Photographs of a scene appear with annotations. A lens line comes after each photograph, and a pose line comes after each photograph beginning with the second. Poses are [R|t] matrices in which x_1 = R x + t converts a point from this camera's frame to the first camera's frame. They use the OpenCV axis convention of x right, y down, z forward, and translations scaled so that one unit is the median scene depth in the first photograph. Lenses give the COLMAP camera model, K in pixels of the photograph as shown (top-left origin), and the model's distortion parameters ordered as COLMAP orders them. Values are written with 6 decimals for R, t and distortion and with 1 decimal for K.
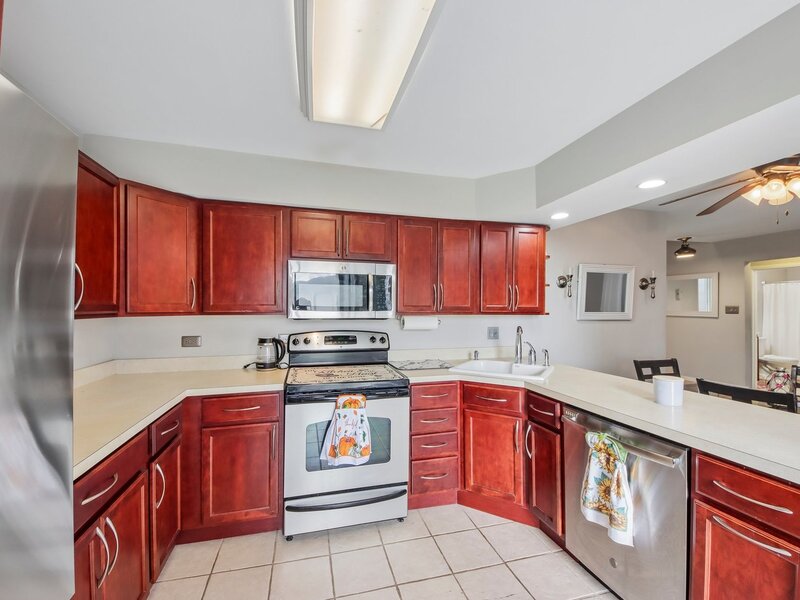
lens RADIAL K [[347.8, 0, 400.2], [0, 347.8, 302.8], [0, 0, 1]] dist [0.002203, -0.000112]
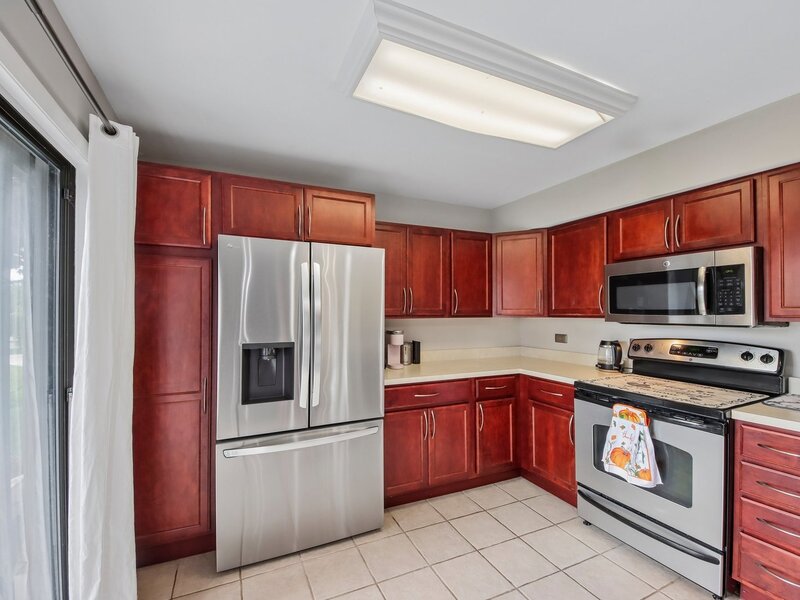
lens RADIAL K [[332.3, 0, 384.5], [0, 332.3, 306.2], [0, 0, 1]] dist [-0.000440, -0.000626]
pose [[0.159871, -0.018734, -0.986960, 0.614250], [0.015840, 0.999740, -0.016410, 0.005157], [0.987011, -0.013010, 0.160126, 0.220807]]
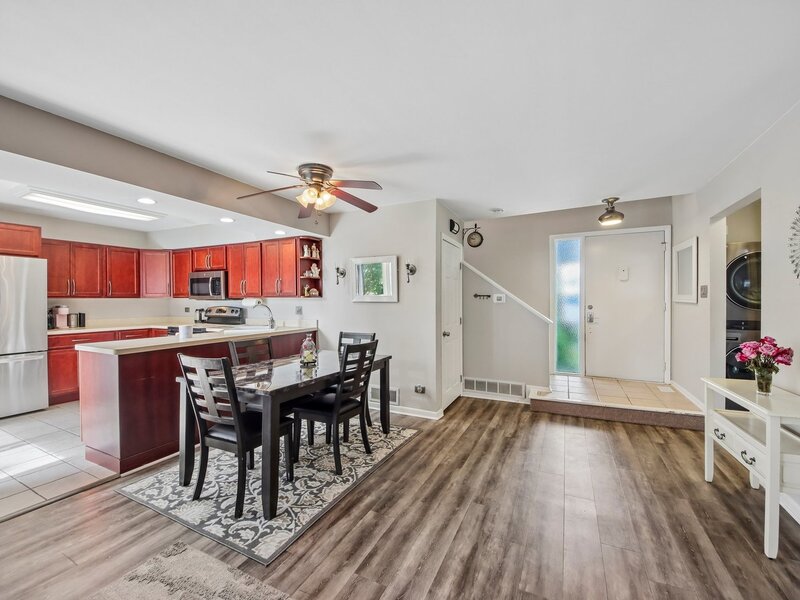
lens RADIAL K [[351.5, 0, 384.2], [0, 351.5, 303.9], [0, 0, 1]] dist [0.041432, -0.040009]
pose [[0.729950, 0.003606, -0.683491, 2.427851], [0.013630, 0.999710, 0.019831, 0.052568], [0.683365, -0.023792, 0.729690, 0.226013]]
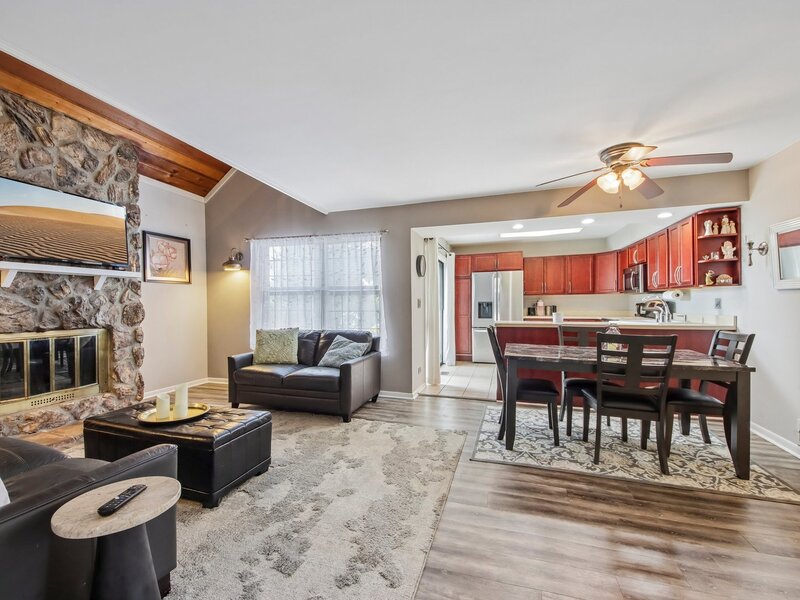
lens RADIAL K [[332.3, 0, 384.5], [0, 332.3, 306.2], [0, 0, 1]] dist [-0.000440, -0.000626]
pose [[-0.588347, 0.008046, -0.808569, 2.847300], [0.019981, 0.999790, -0.004590, 0.122327], [0.808362, -0.018857, -0.588384, 1.157425]]
